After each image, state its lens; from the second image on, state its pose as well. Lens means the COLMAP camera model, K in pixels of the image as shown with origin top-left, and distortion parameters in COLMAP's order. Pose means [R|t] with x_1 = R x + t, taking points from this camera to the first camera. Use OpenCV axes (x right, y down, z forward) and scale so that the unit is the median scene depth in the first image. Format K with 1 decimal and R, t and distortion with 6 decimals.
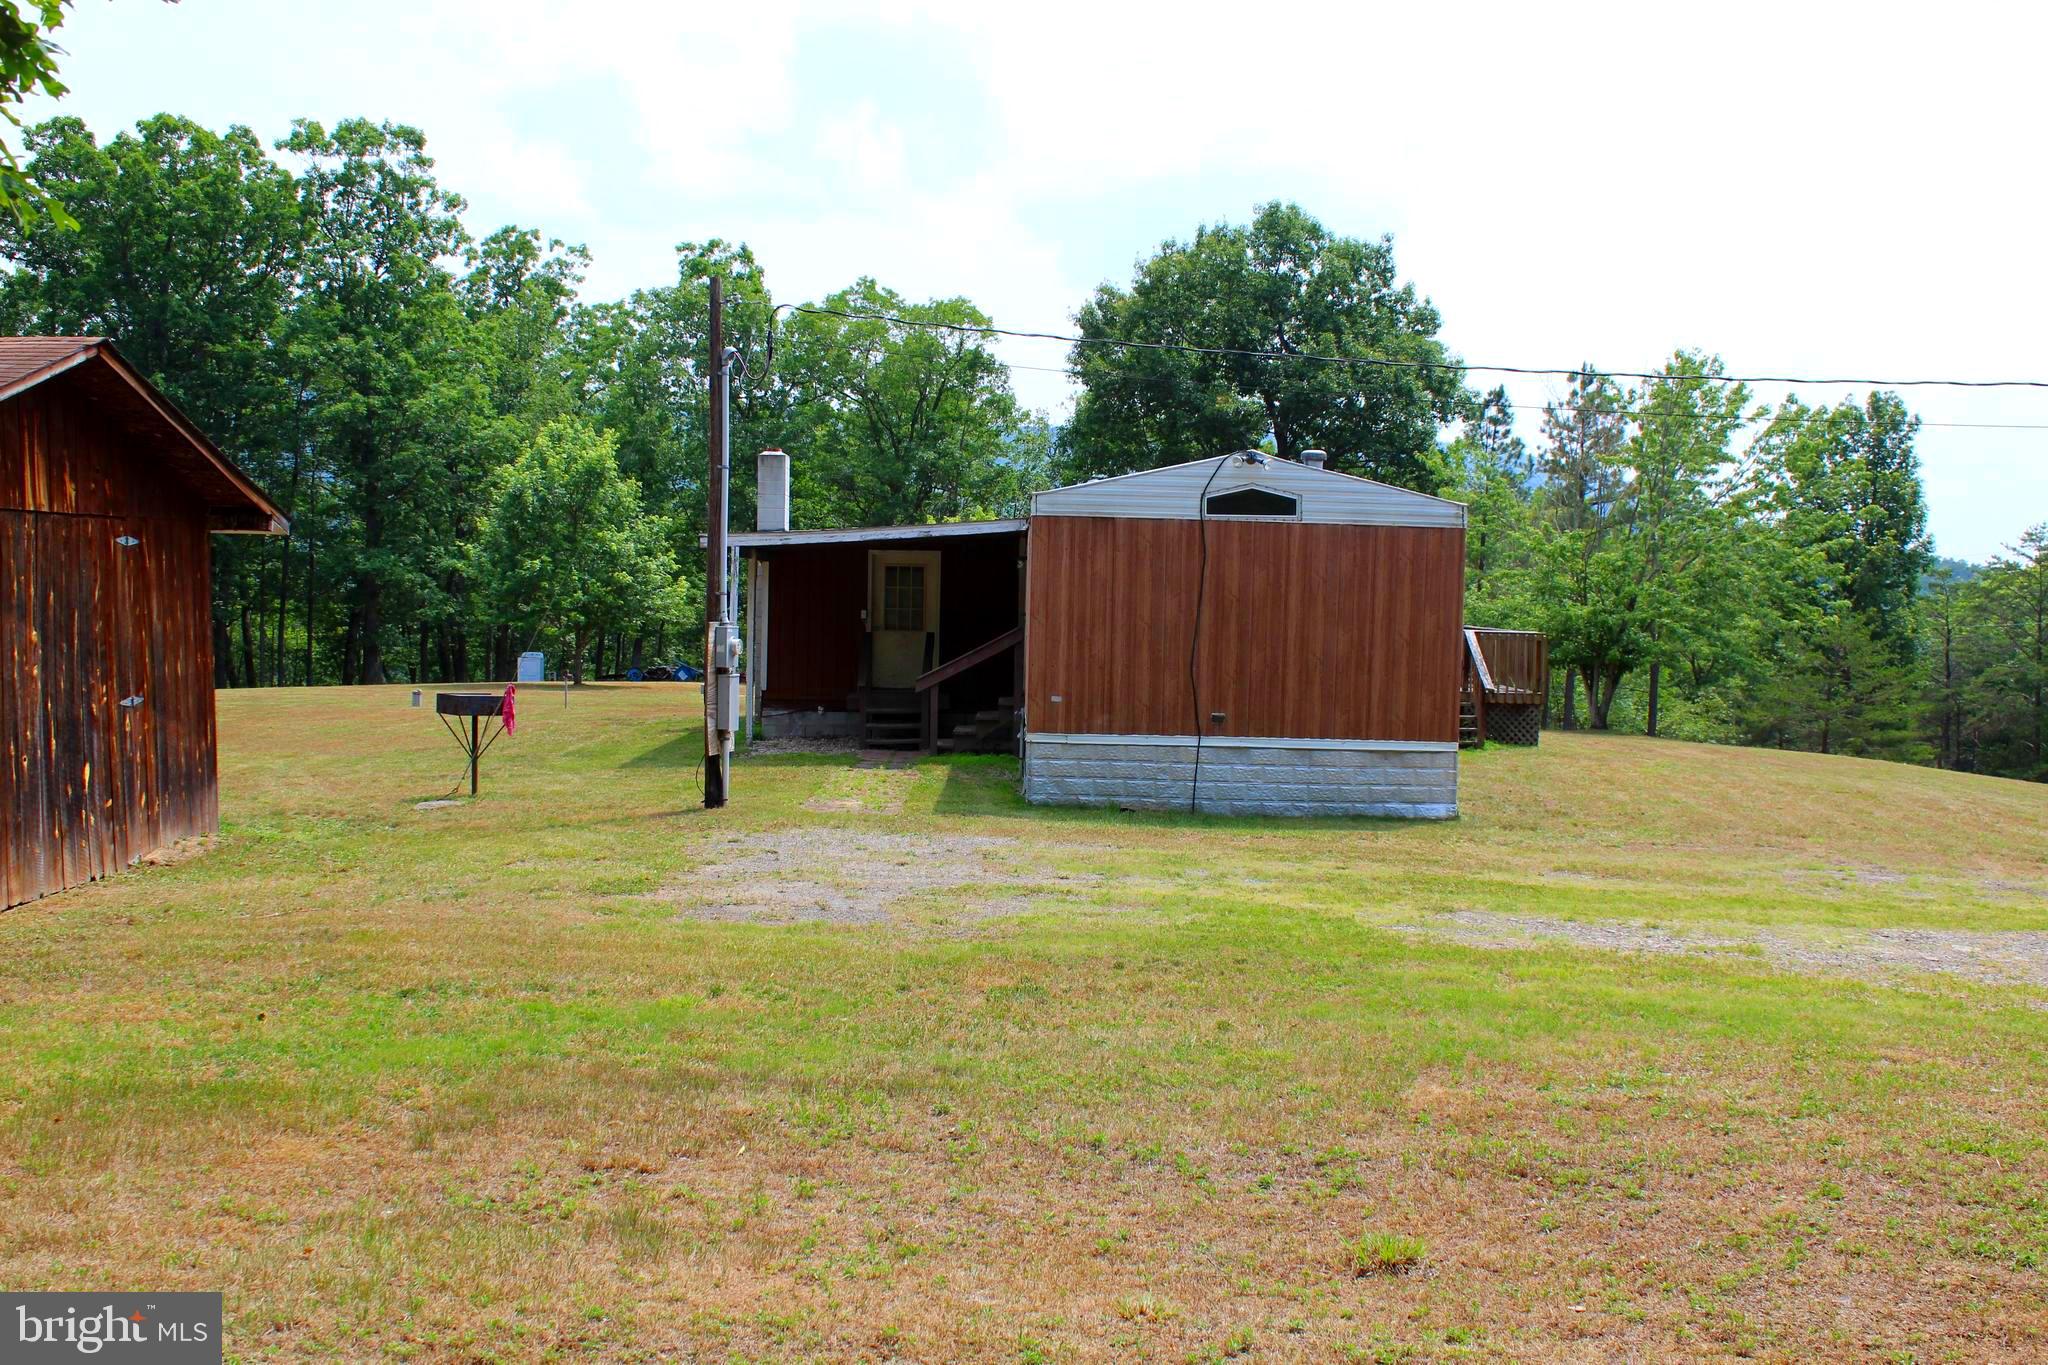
lens RADIAL K [[1895.6, 0, 1024.0], [0, 1895.6, 682.5], [0, 0, 1]] dist [-0.005636, -0.002721]
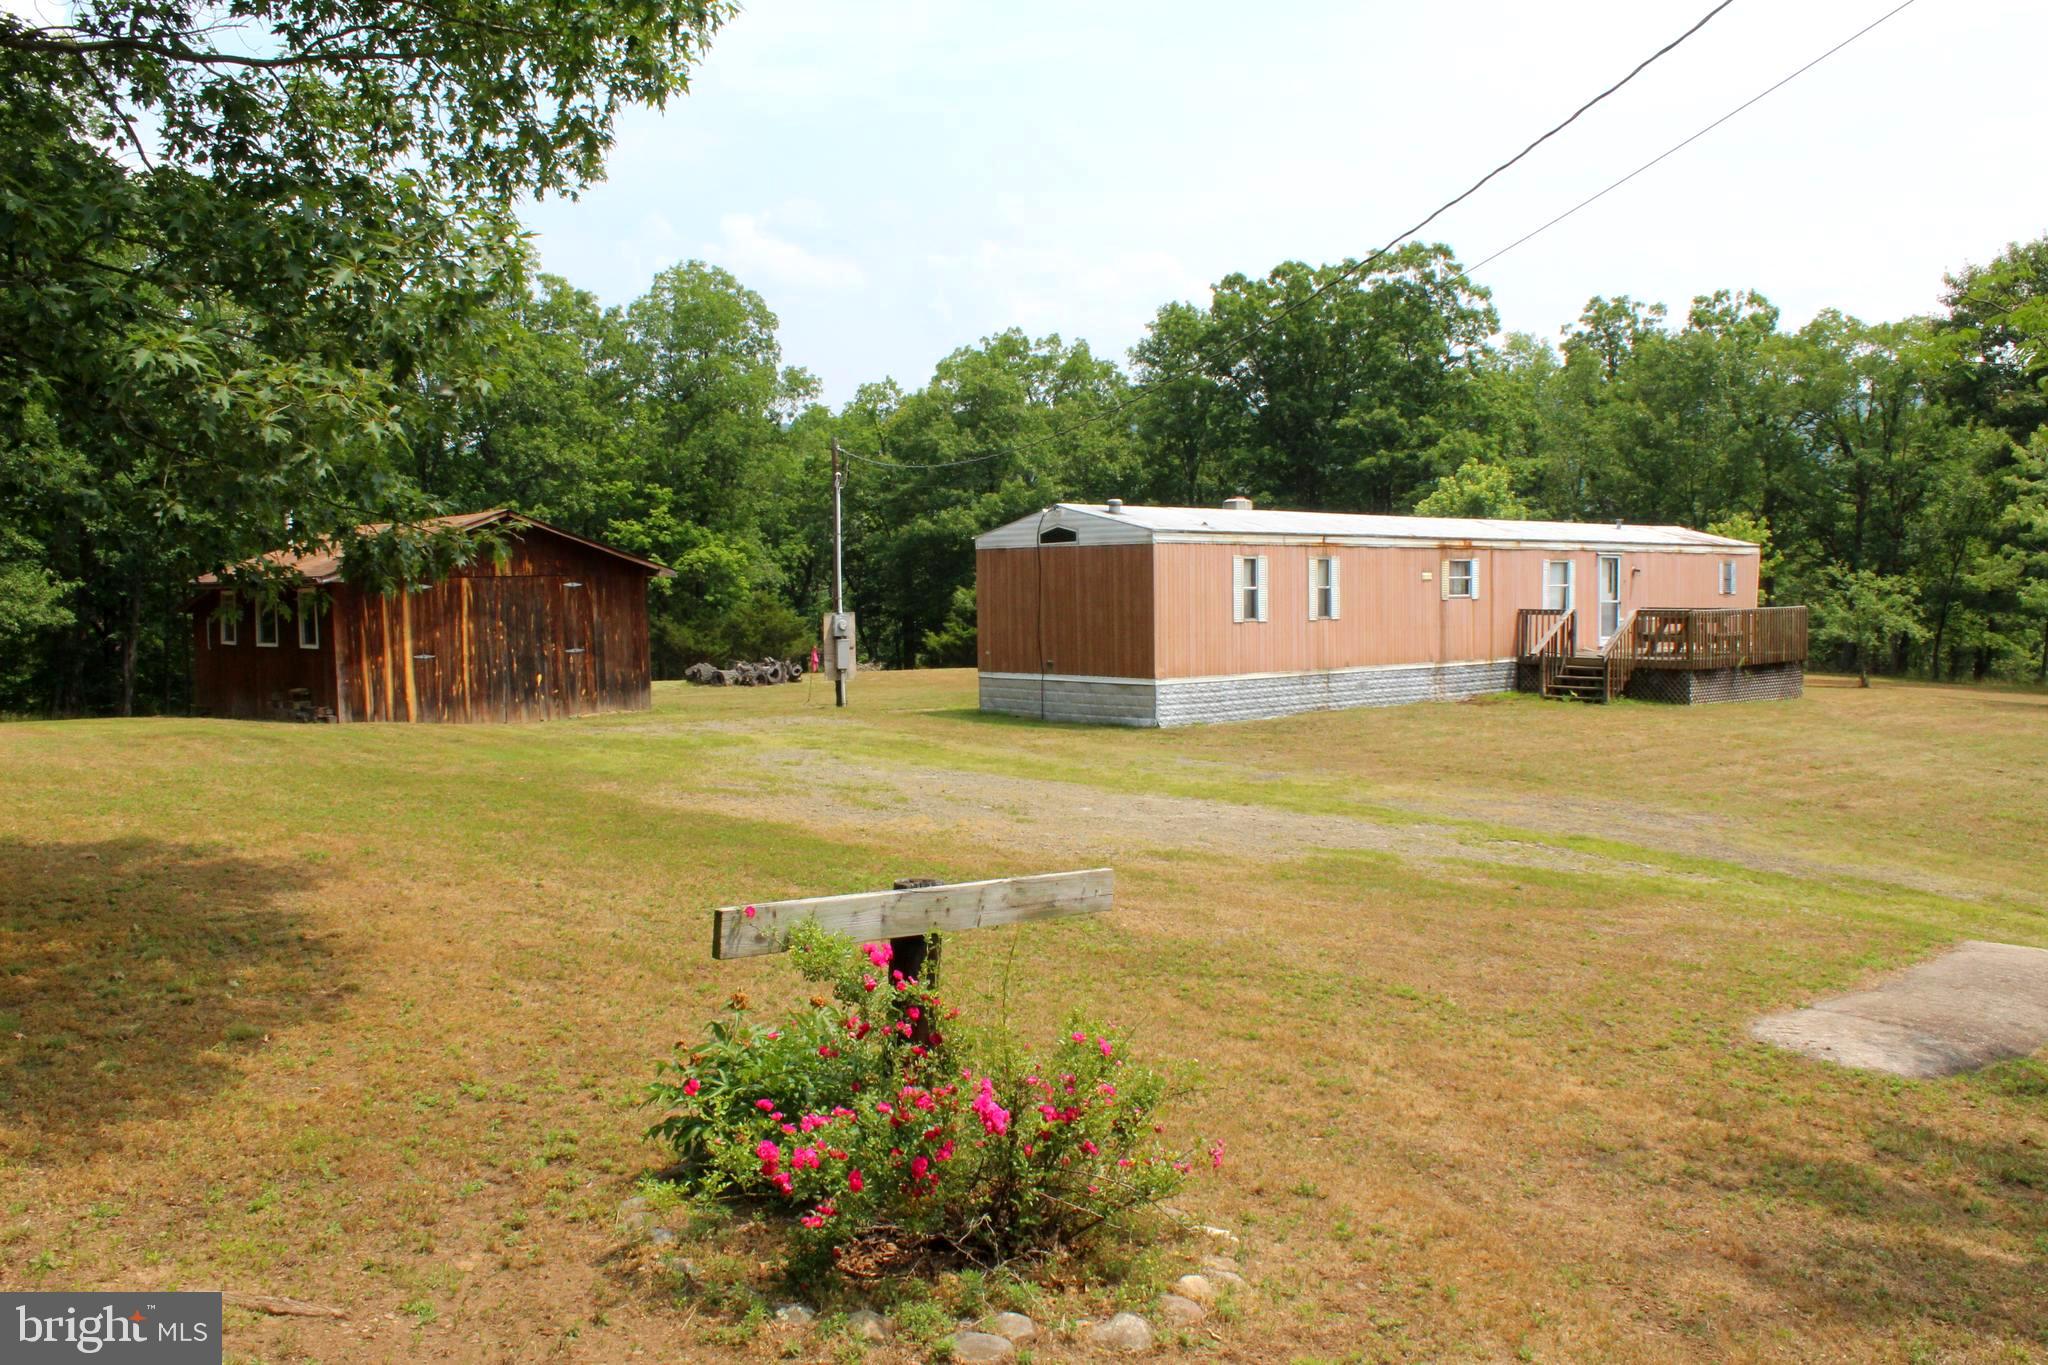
lens RADIAL K [[1708.8, 0, 1024.0], [0, 1708.8, 682.5], [0, 0, 1]] dist [-0.171365, 0.000076]
pose [[0.688789, 0.008505, -0.724912, 1.188547], [-0.006003, 0.999964, 0.006028, 0.026618], [0.724937, 0.000199, 0.688816, -0.064133]]
